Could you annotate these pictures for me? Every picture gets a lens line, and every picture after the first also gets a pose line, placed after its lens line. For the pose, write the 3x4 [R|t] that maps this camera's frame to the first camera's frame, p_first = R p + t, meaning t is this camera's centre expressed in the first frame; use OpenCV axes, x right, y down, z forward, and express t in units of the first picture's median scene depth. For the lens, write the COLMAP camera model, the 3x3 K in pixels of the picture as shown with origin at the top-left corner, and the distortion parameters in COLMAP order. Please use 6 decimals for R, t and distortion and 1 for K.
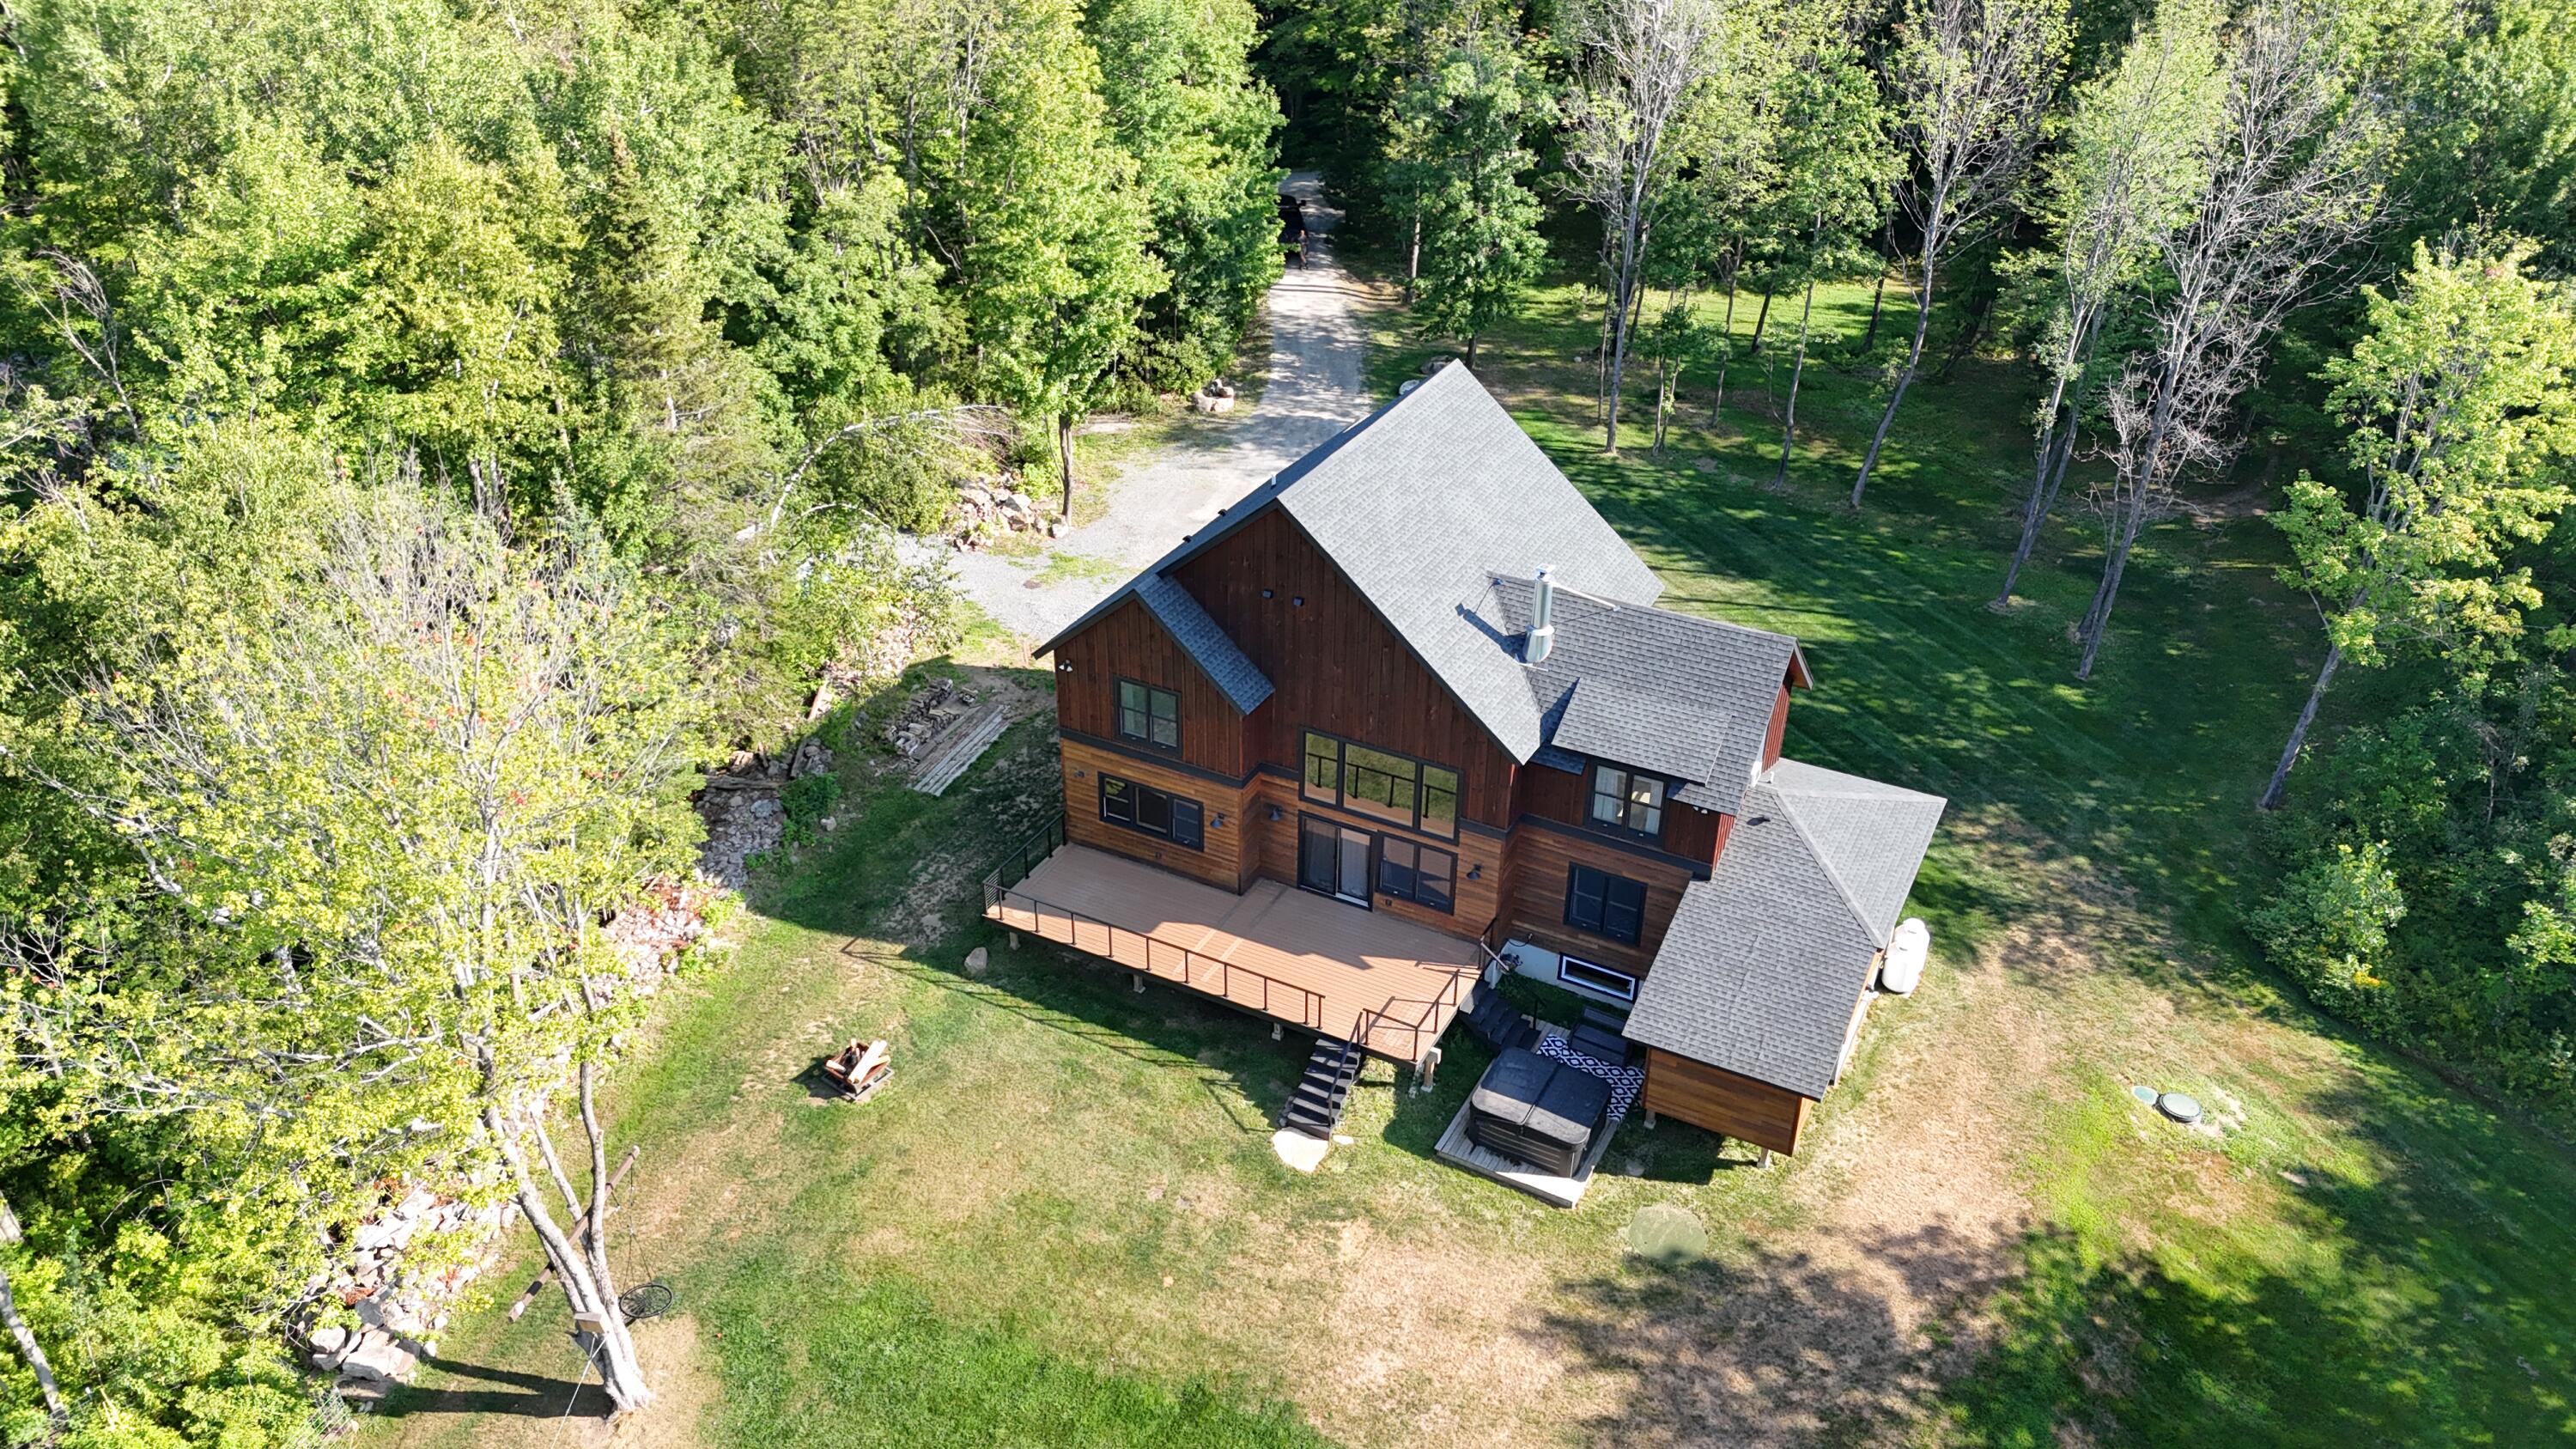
lens RADIAL K [[1895.0, 0, 1284.2], [0, 1895.0, 725.2], [0, 0, 1]] dist [0.077806, -0.089396]
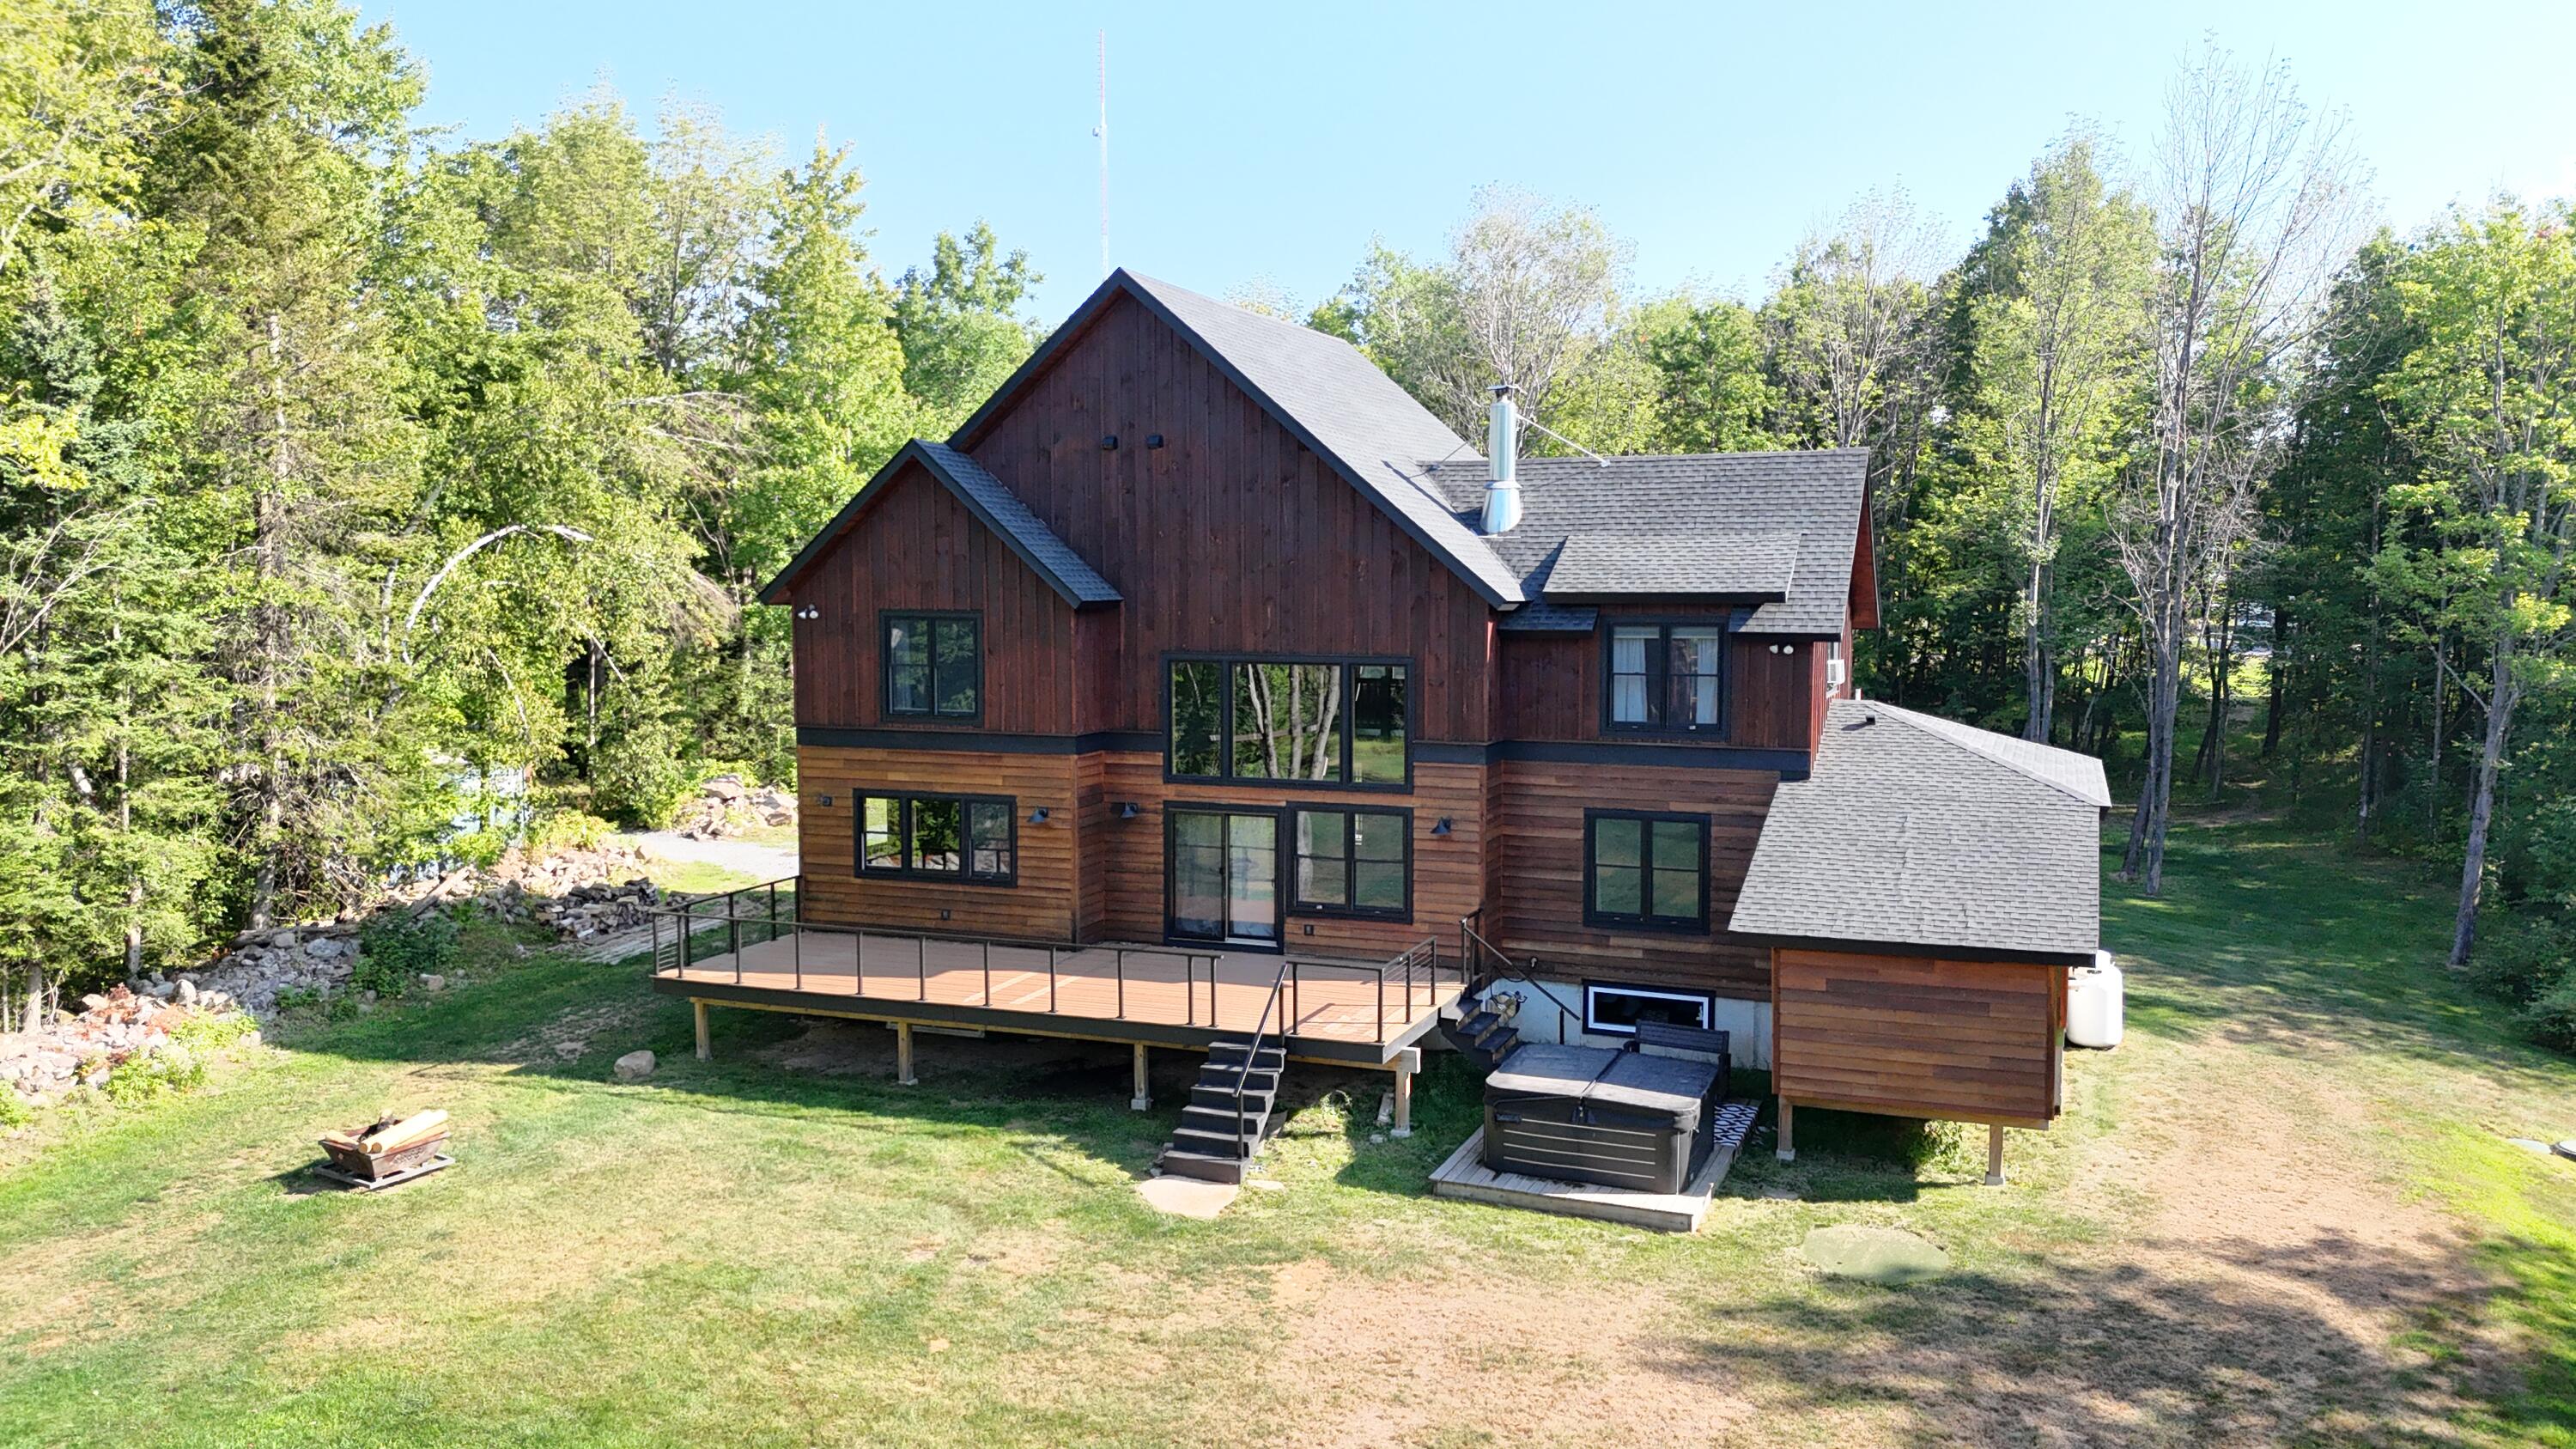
lens RADIAL K [[1895.0, 0, 1281.3], [0, 1895.0, 708.0], [0, 0, 1]] dist [0.077806, -0.089396]
pose [[0.995166, -0.018195, 0.096503, -0.015383], [0.059423, 0.893936, -0.444237, 0.334322], [-0.078185, 0.447824, 0.890697, 0.427456]]
